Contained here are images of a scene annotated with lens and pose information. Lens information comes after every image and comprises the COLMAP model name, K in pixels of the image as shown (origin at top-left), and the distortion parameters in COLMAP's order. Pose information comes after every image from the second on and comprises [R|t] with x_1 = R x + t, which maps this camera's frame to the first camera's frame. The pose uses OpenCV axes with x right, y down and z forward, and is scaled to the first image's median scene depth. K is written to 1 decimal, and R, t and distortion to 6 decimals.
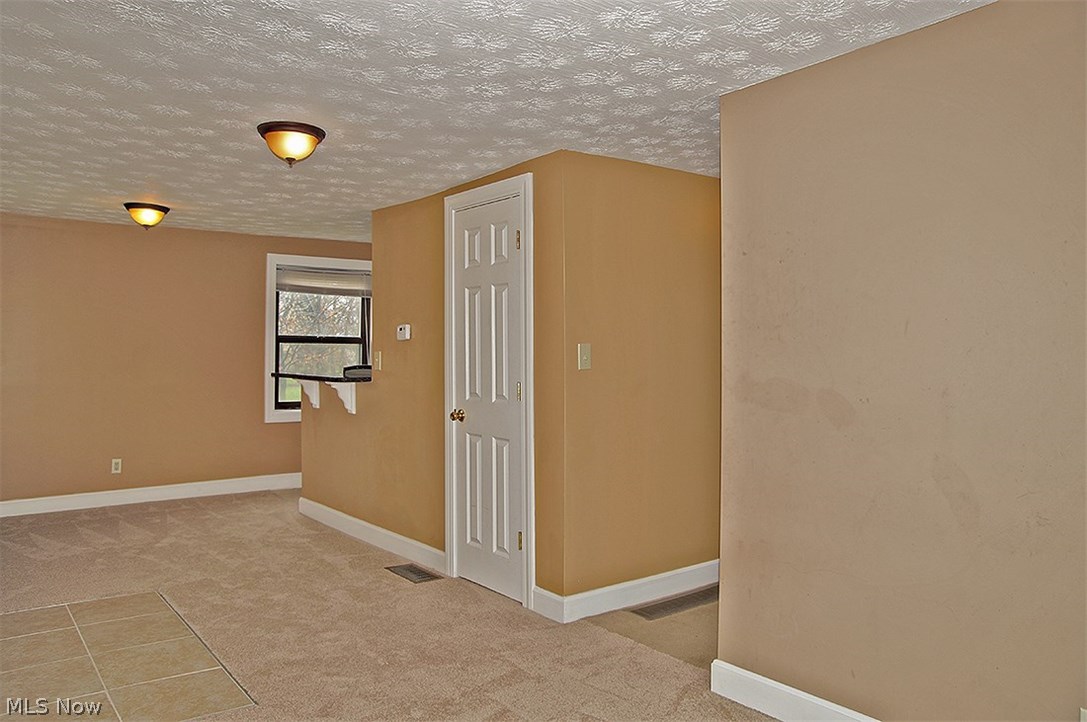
lens RADIAL K [[804.1, 0, 544.2], [0, 804.1, 357.7], [0, 0, 1]] dist [-0.166390, 0.183488]
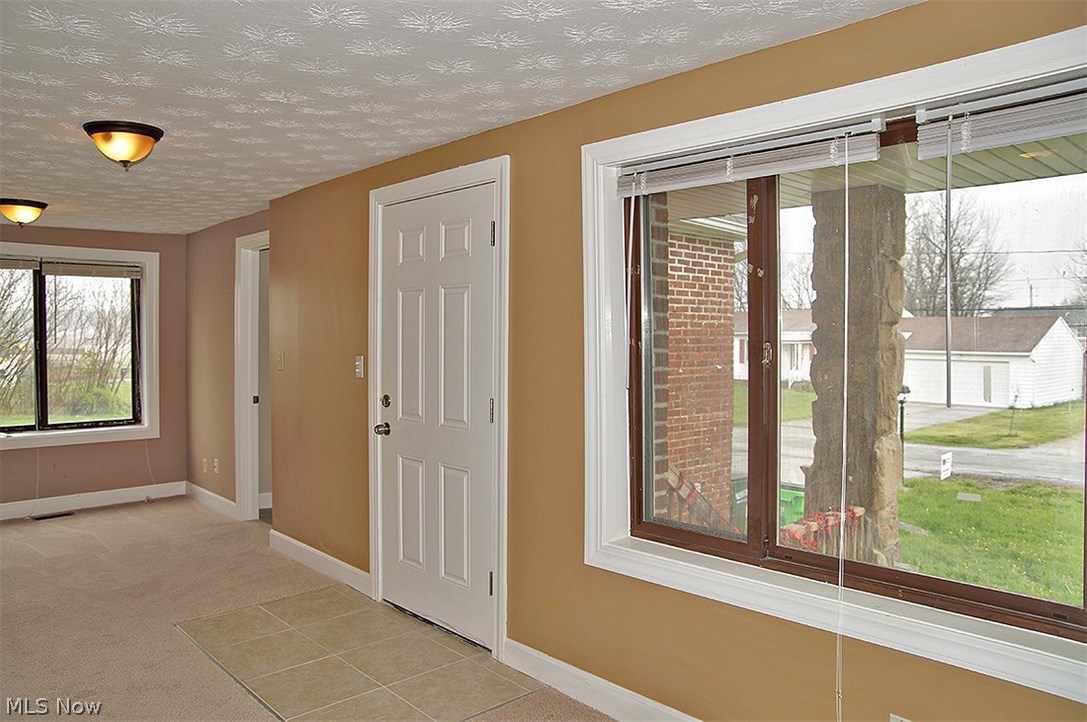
lens RADIAL K [[804.1, 0, 544.2], [0, 804.1, 357.7], [0, 0, 1]] dist [-0.166390, 0.183488]
pose [[-0.996595, -0.004705, -0.082314, -0.654254], [-0.007395, 0.999447, 0.032407, -0.047992], [0.082116, 0.032905, -0.996079, 1.731680]]
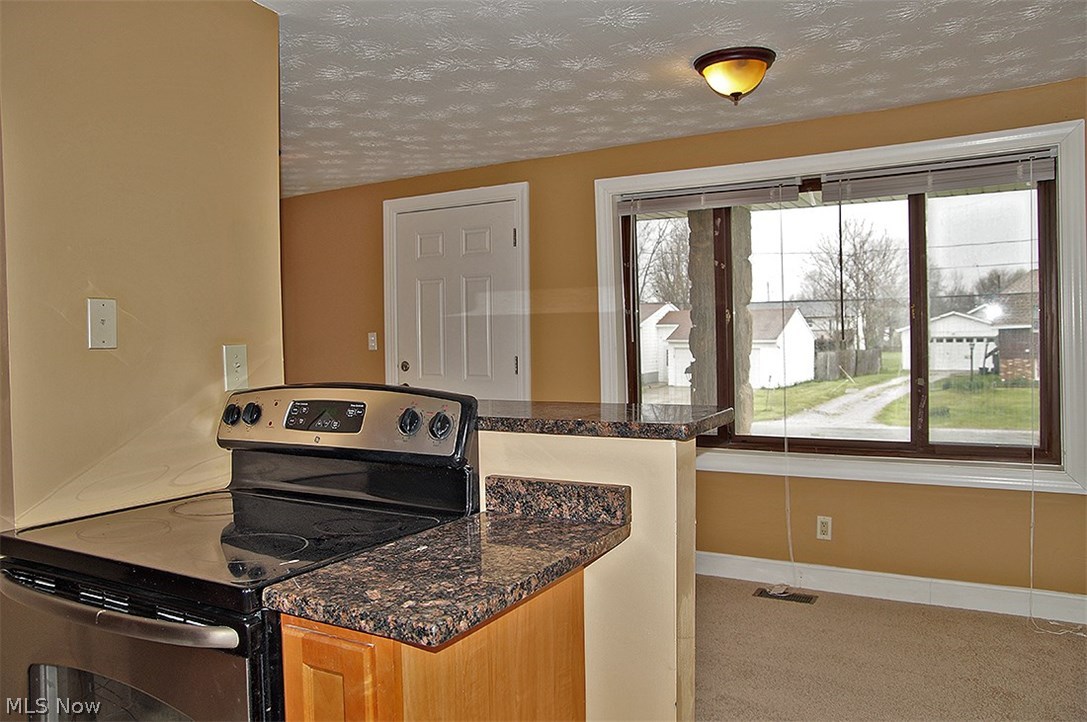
lens RADIAL K [[804.1, 0, 544.2], [0, 804.1, 357.7], [0, 0, 1]] dist [-0.166390, 0.183488]
pose [[-0.930785, 0.021060, -0.364960, -0.261974], [0.009393, 0.999387, 0.033716, -0.013118], [0.365446, 0.027954, -0.930413, 2.003736]]
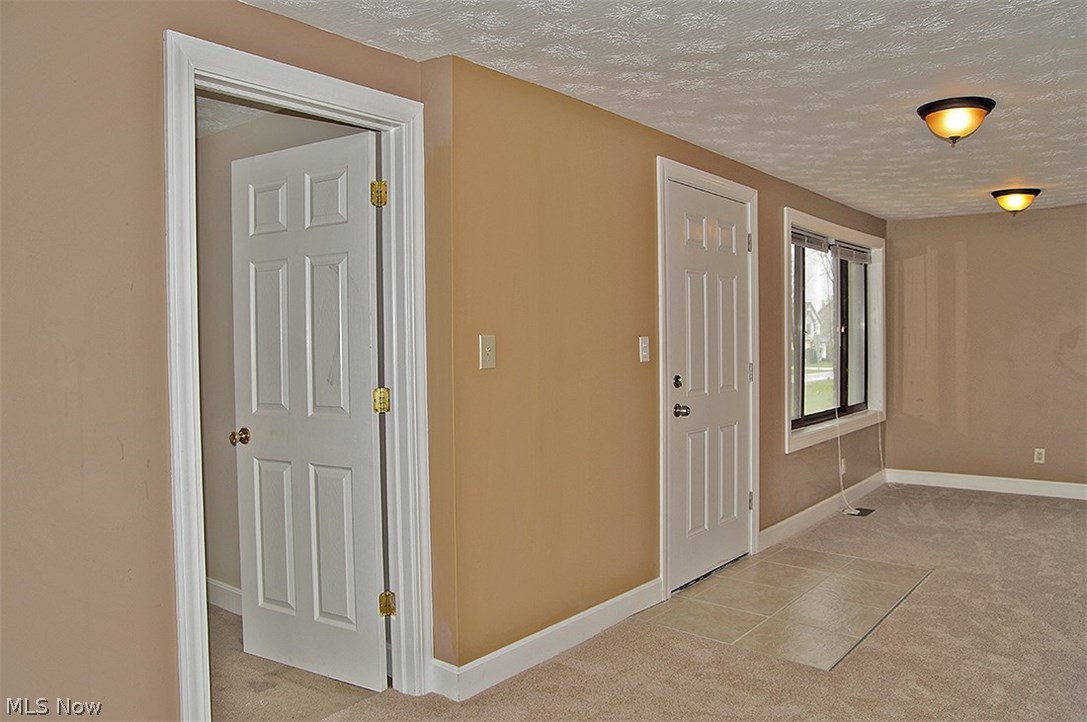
lens RADIAL K [[804.1, 0, 544.2], [0, 804.1, 357.7], [0, 0, 1]] dist [-0.166390, 0.183488]
pose [[0.236817, 0.020066, -0.971347, 0.415523], [-0.001078, 0.999792, 0.020391, -0.006797], [0.971554, -0.003782, 0.236789, 0.264357]]
